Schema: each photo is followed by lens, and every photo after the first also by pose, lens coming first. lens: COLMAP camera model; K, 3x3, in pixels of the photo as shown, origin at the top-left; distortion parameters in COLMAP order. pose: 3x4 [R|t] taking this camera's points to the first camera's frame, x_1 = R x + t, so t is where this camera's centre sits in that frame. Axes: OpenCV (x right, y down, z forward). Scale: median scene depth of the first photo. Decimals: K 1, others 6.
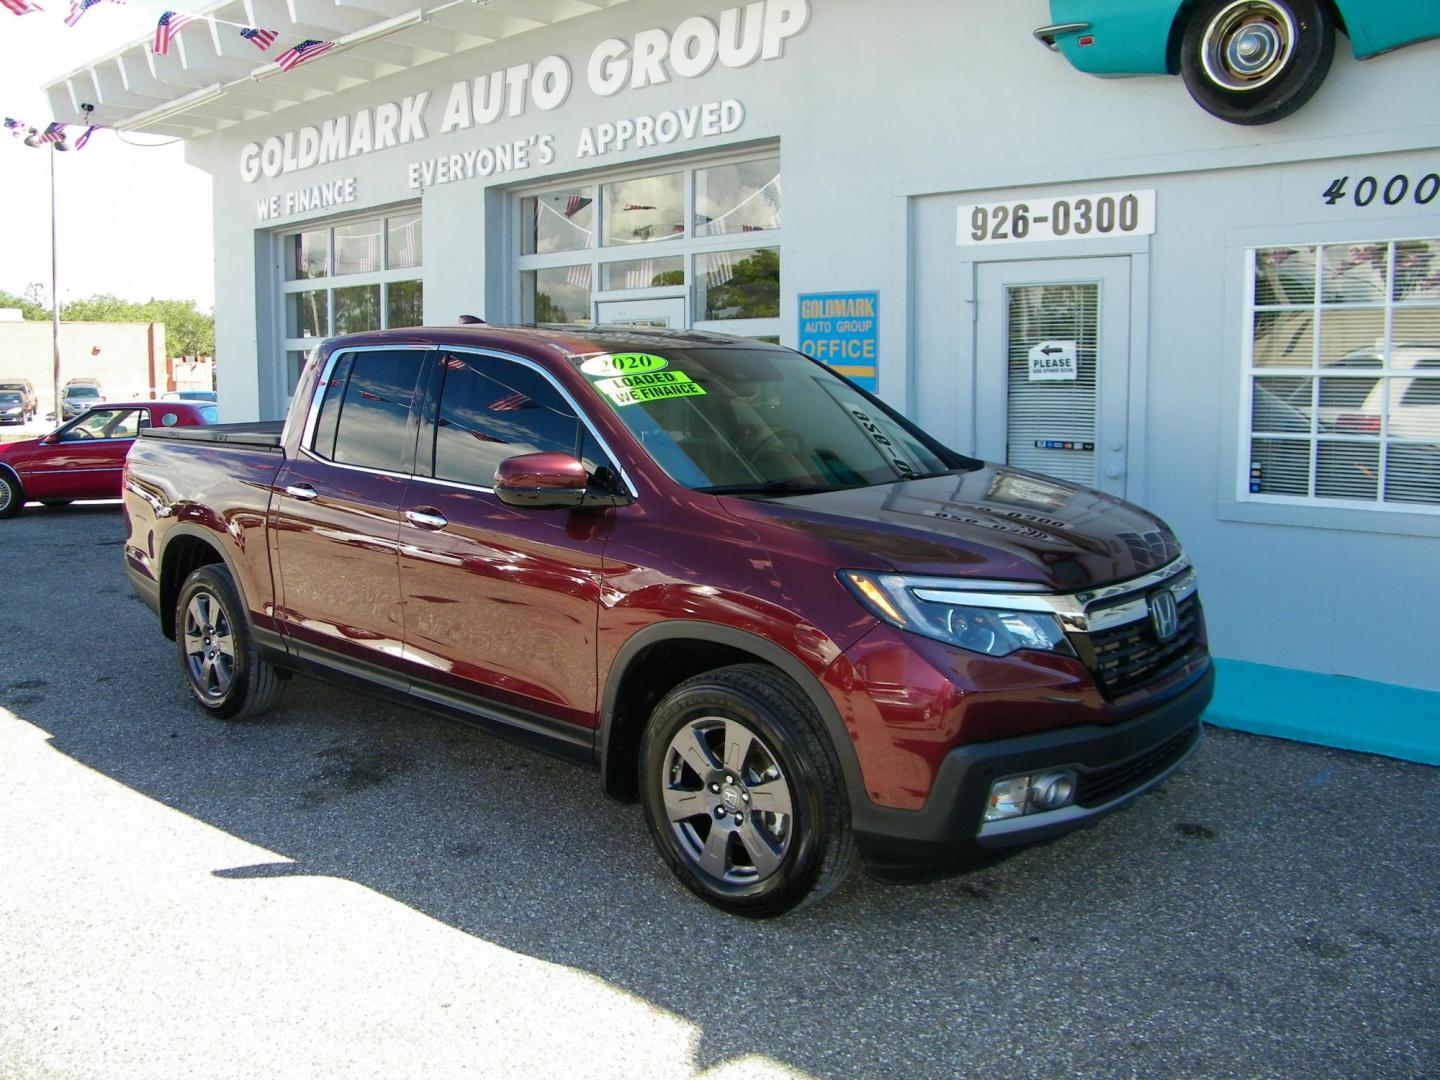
lens RADIAL K [[1232.7, 0, 714.0], [0, 1232.7, 517.4], [0, 0, 1]] dist [-0.188399, 0.172514]
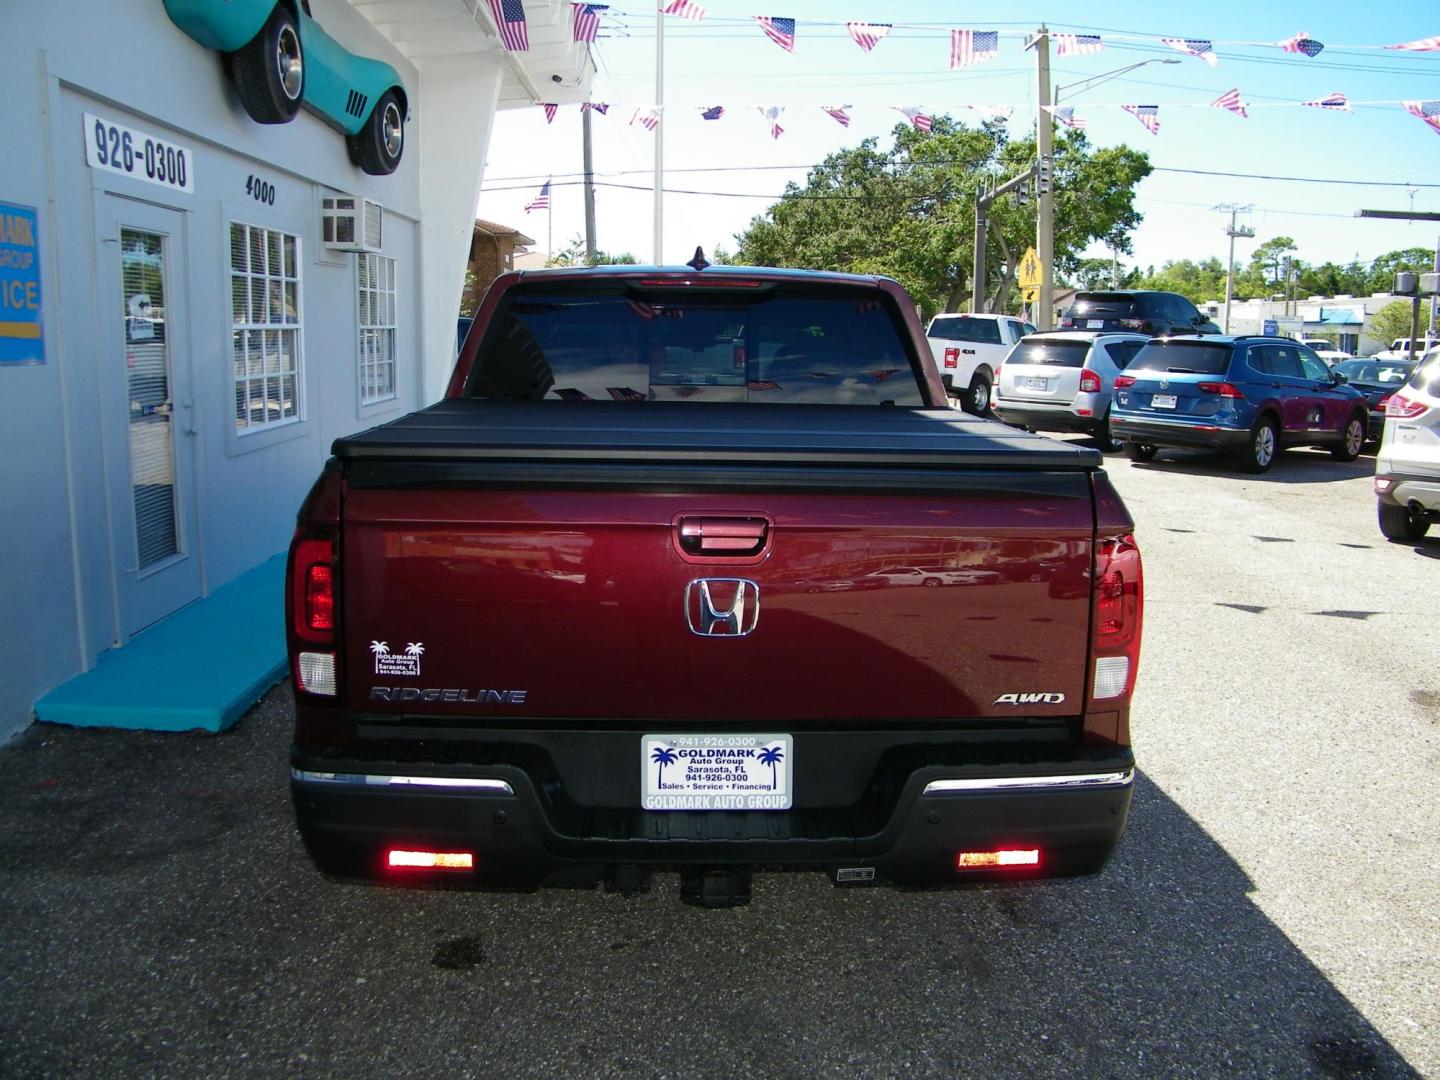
lens RADIAL K [[1232.7, 0, 714.0], [0, 1232.7, 517.4], [0, 0, 1]] dist [-0.188399, 0.172514]
pose [[-0.685514, -0.111523, 0.719467, -0.636999], [0.083132, 0.969745, 0.229527, -0.146587], [-0.723298, 0.217155, -0.655503, 1.261104]]
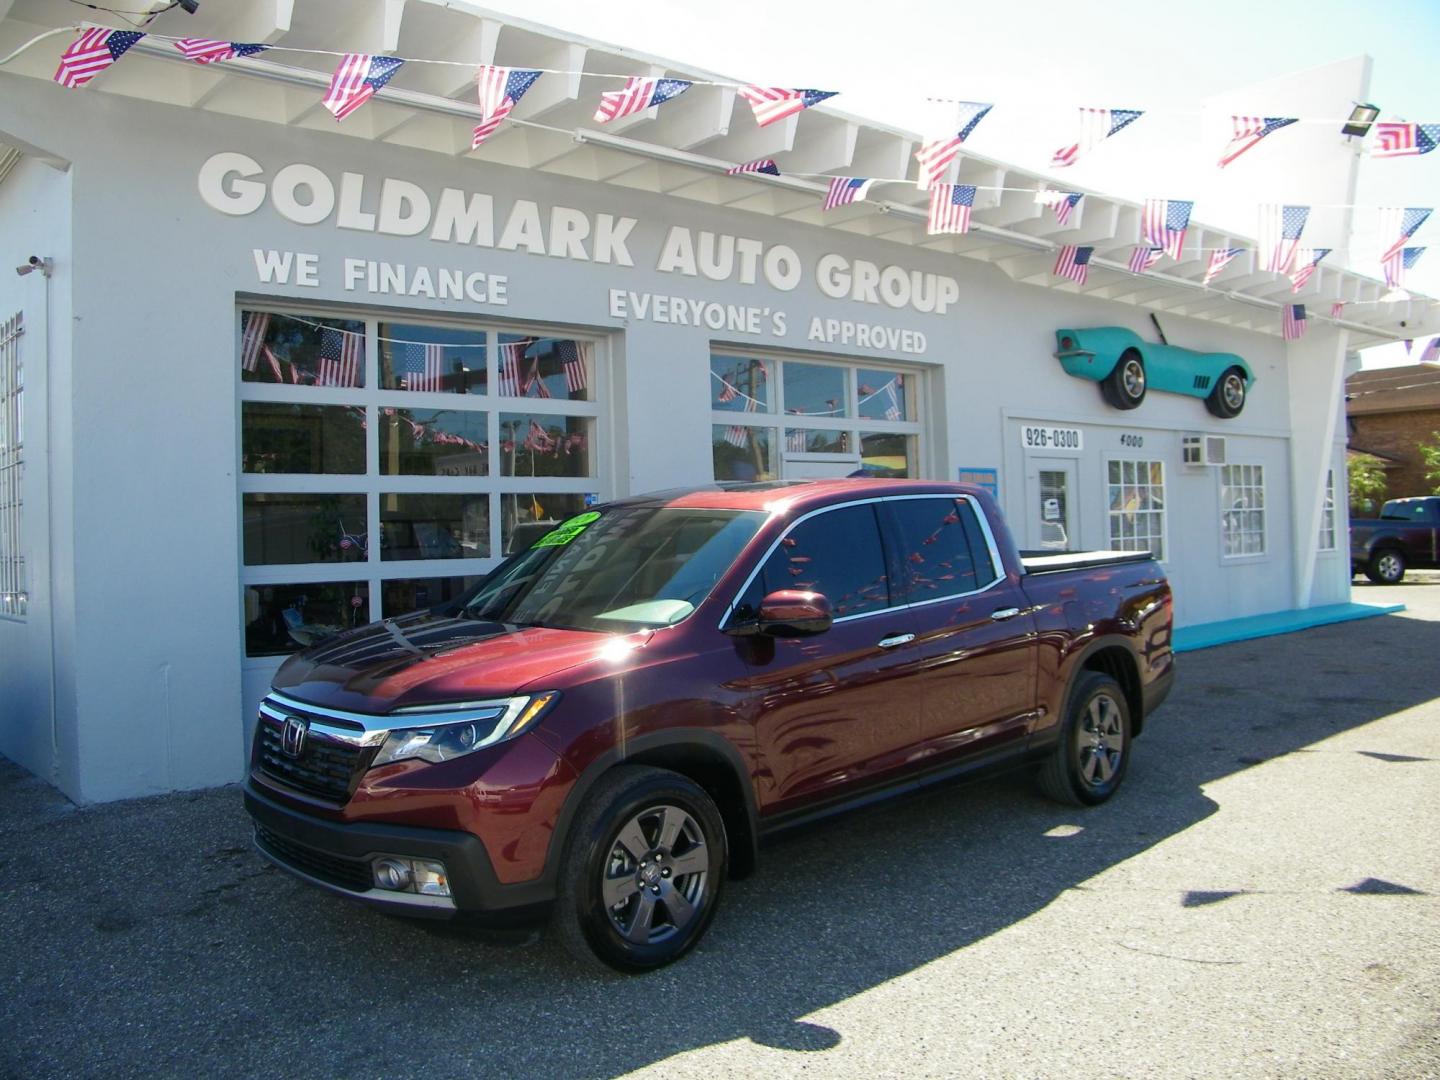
lens RADIAL K [[1232.7, 0, 714.0], [0, 1232.7, 517.4], [0, 0, 1]] dist [-0.188399, 0.172514]
pose [[0.126328, 0.010820, 0.991930, -1.709062], [0.146891, 0.988713, -0.029492, -0.133704], [-0.981053, 0.149431, 0.123313, 1.259008]]
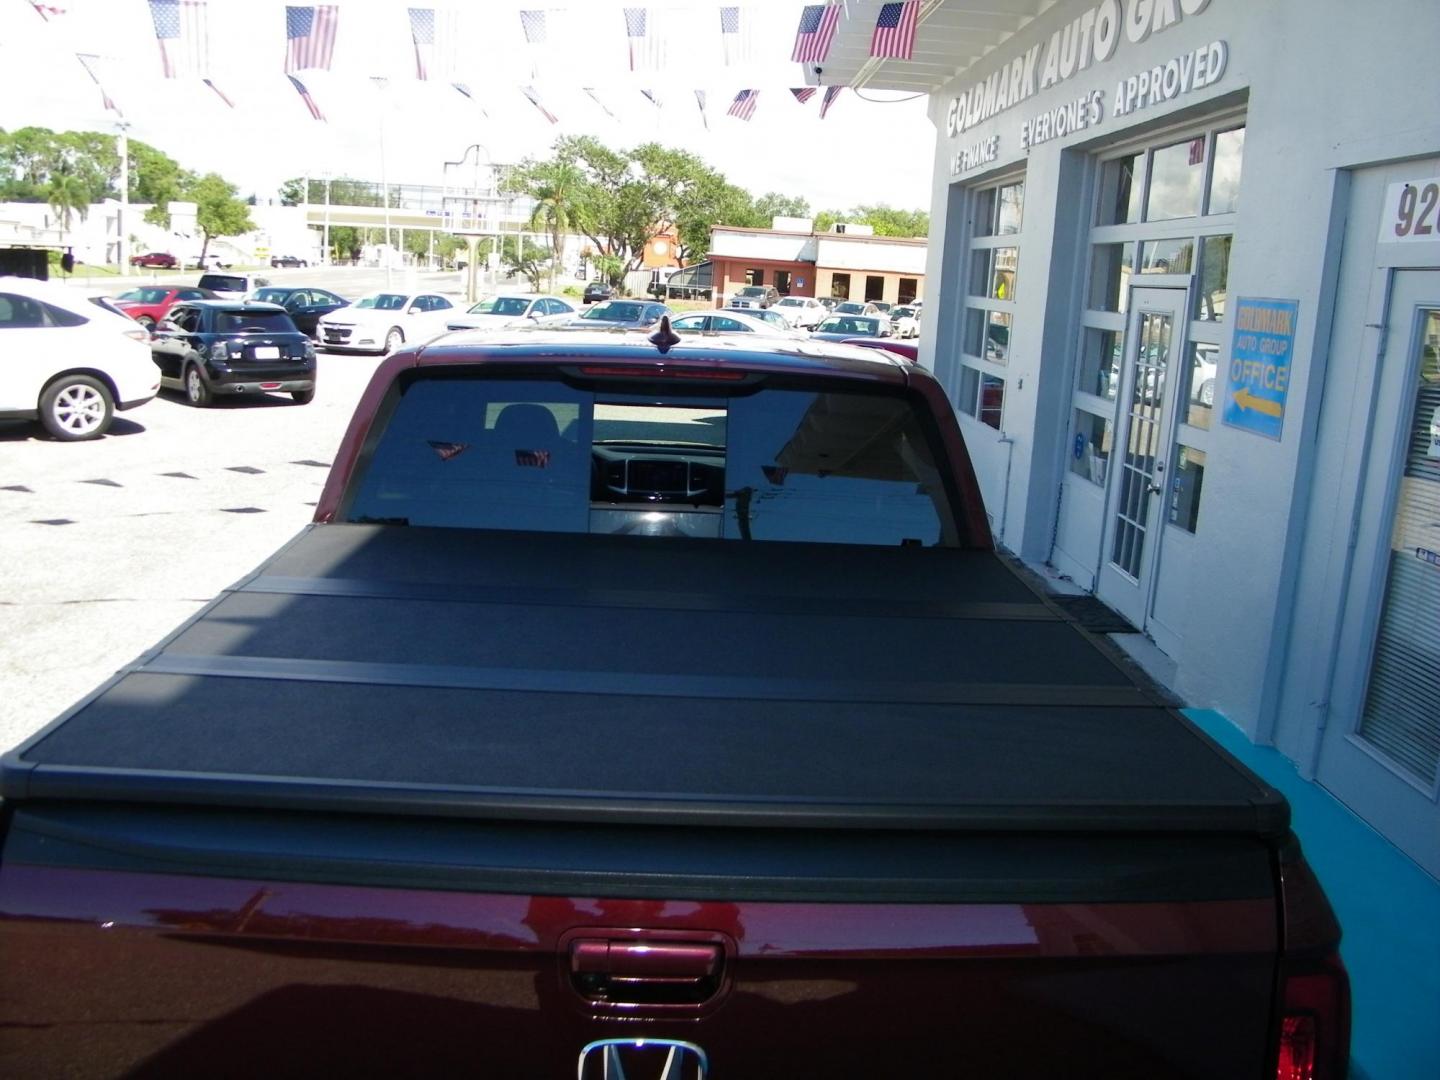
lens RADIAL K [[1232.7, 0, 714.0], [0, 1232.7, 517.4], [0, 0, 1]] dist [-0.188399, 0.172514]
pose [[0.684455, 0.184597, -0.705298, 0.442180], [-0.149430, 0.982396, 0.112108, -0.091662], [0.713577, 0.028660, 0.699991, 0.280121]]
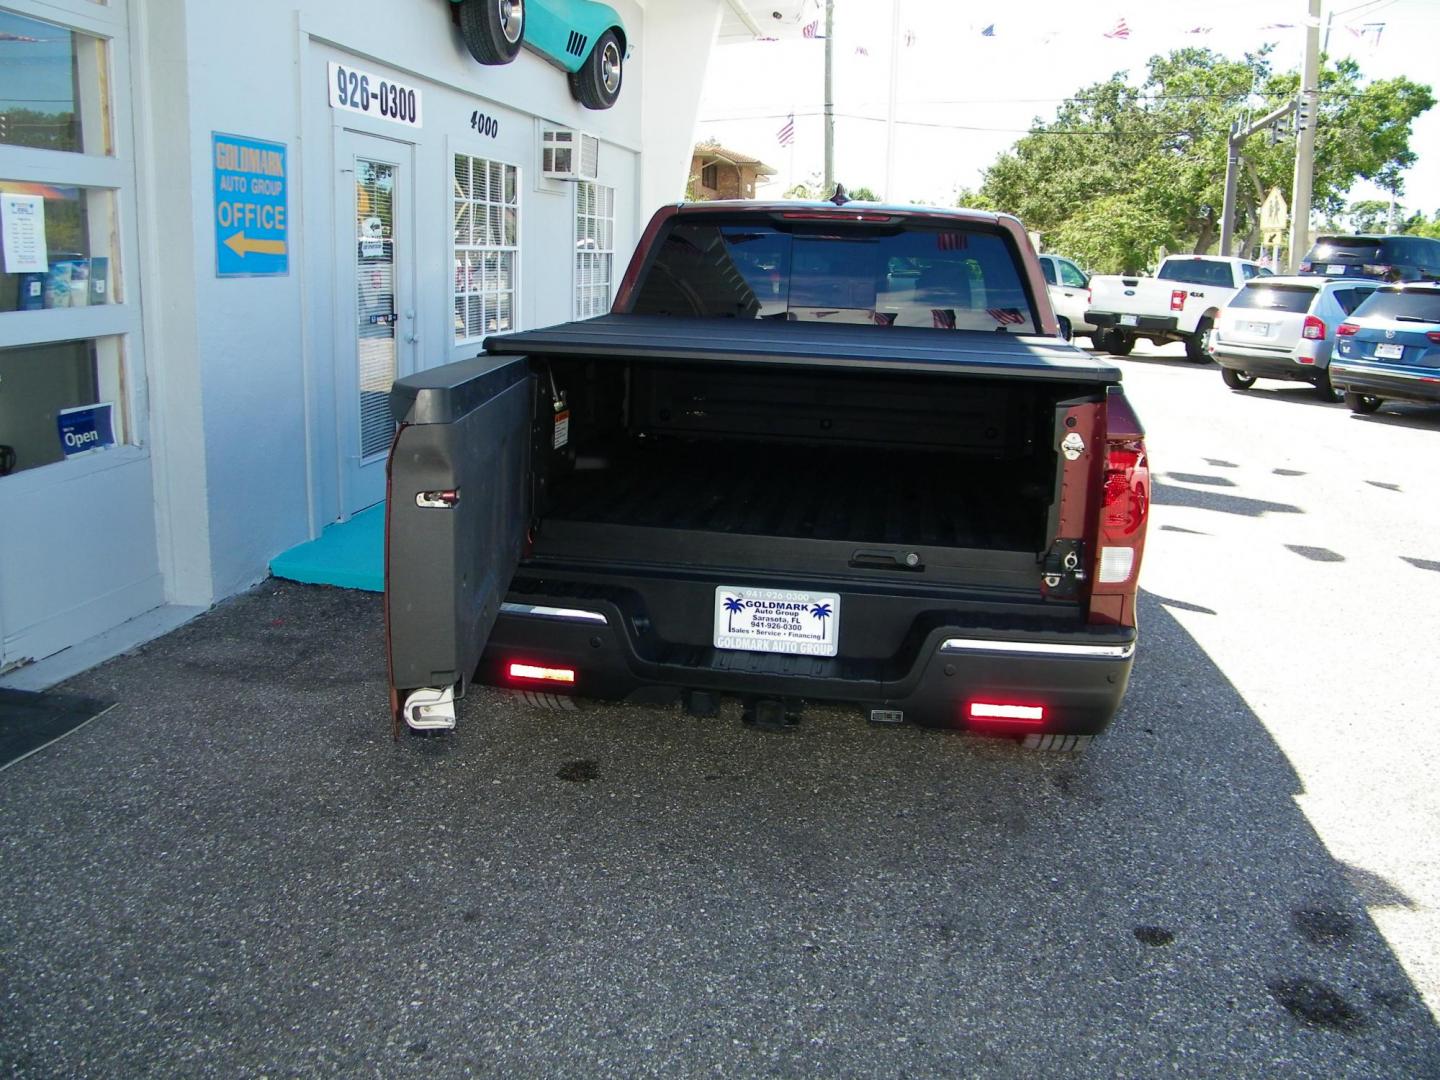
lens RADIAL K [[1232.7, 0, 714.0], [0, 1232.7, 517.4], [0, 0, 1]] dist [-0.188399, 0.172514]
pose [[-0.530663, -0.185427, 0.827051, -0.735497], [0.079782, 0.960516, 0.266541, -0.145479], [-0.843819, 0.207427, -0.494917, 1.269594]]
